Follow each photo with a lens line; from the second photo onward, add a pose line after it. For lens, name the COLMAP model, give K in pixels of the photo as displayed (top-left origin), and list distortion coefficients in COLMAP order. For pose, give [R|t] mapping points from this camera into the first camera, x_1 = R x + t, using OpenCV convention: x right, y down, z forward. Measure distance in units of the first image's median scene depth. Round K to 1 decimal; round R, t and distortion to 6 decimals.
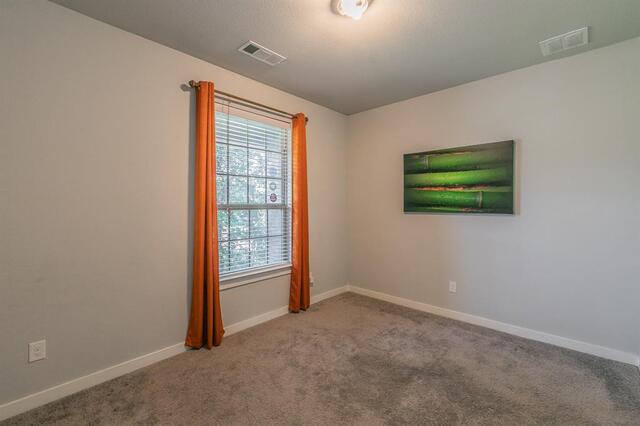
lens RADIAL K [[277.8, 0, 319.5], [0, 277.8, 208.6], [0, 0, 1]] dist [0.001074, -0.000080]
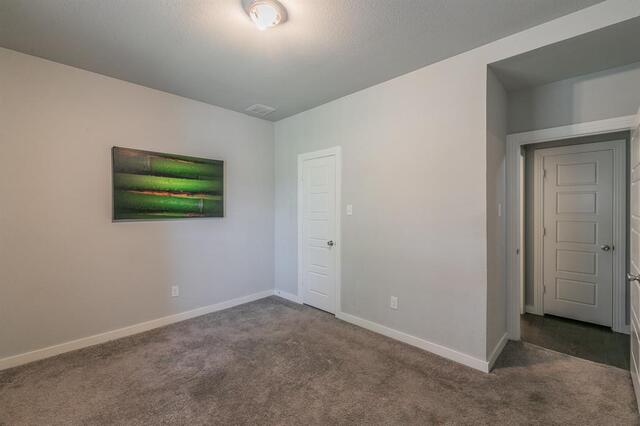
lens RADIAL K [[277.8, 0, 319.5], [0, 277.8, 208.6], [0, 0, 1]] dist [0.001074, -0.000080]
pose [[0.024760, -0.007163, 0.999668, -0.544111], [0.007514, 0.999947, 0.006978, -0.024221], [-0.999665, 0.007339, 0.024813, 0.466327]]
